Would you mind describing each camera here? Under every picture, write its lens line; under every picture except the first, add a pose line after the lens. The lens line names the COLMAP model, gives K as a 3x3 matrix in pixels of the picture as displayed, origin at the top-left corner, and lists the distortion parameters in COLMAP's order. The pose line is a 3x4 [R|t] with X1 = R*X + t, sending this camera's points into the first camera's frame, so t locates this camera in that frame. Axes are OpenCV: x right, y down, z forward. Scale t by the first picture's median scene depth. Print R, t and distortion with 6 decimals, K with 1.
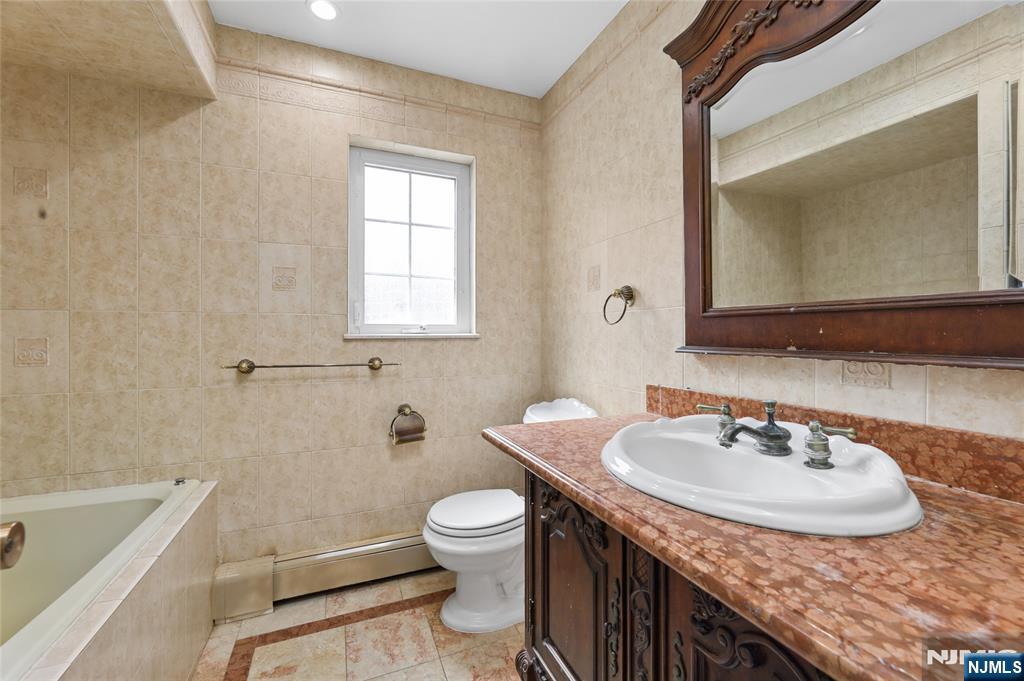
lens RADIAL K [[423.7, 0, 516.5], [0, 423.7, 341.9], [0, 0, 1]] dist [-0.002067, -0.000246]
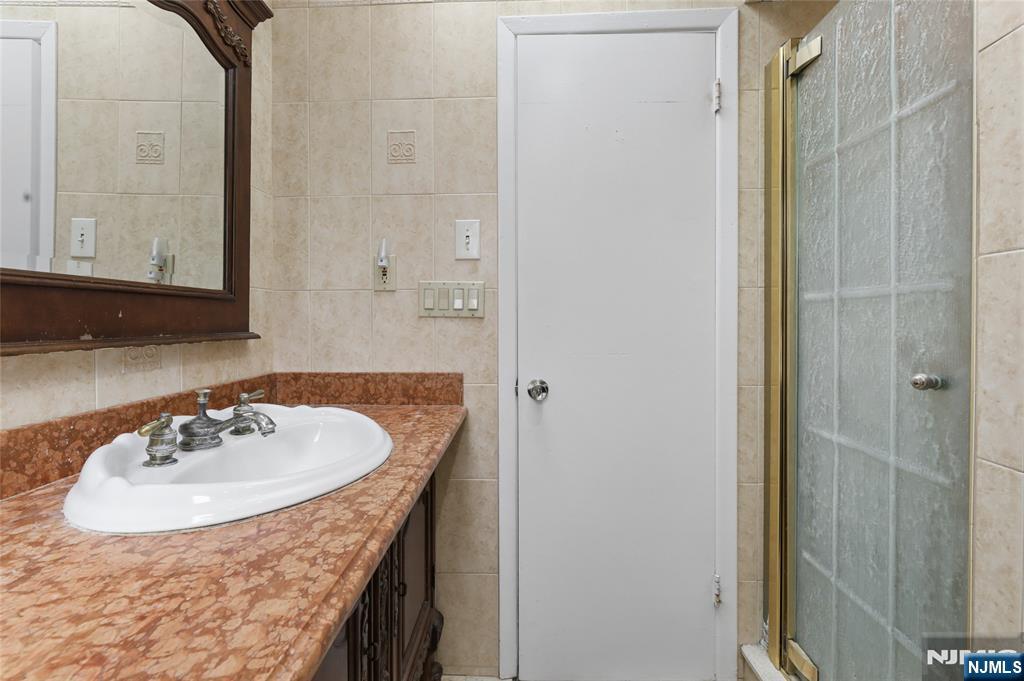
lens RADIAL K [[423.7, 0, 516.5], [0, 423.7, 341.9], [0, 0, 1]] dist [-0.002067, -0.000246]
pose [[-0.910186, -0.021160, 0.413659, -0.378905], [0.007821, 0.997638, 0.068240, -0.022992], [-0.414126, 0.065346, -0.907871, 1.488266]]
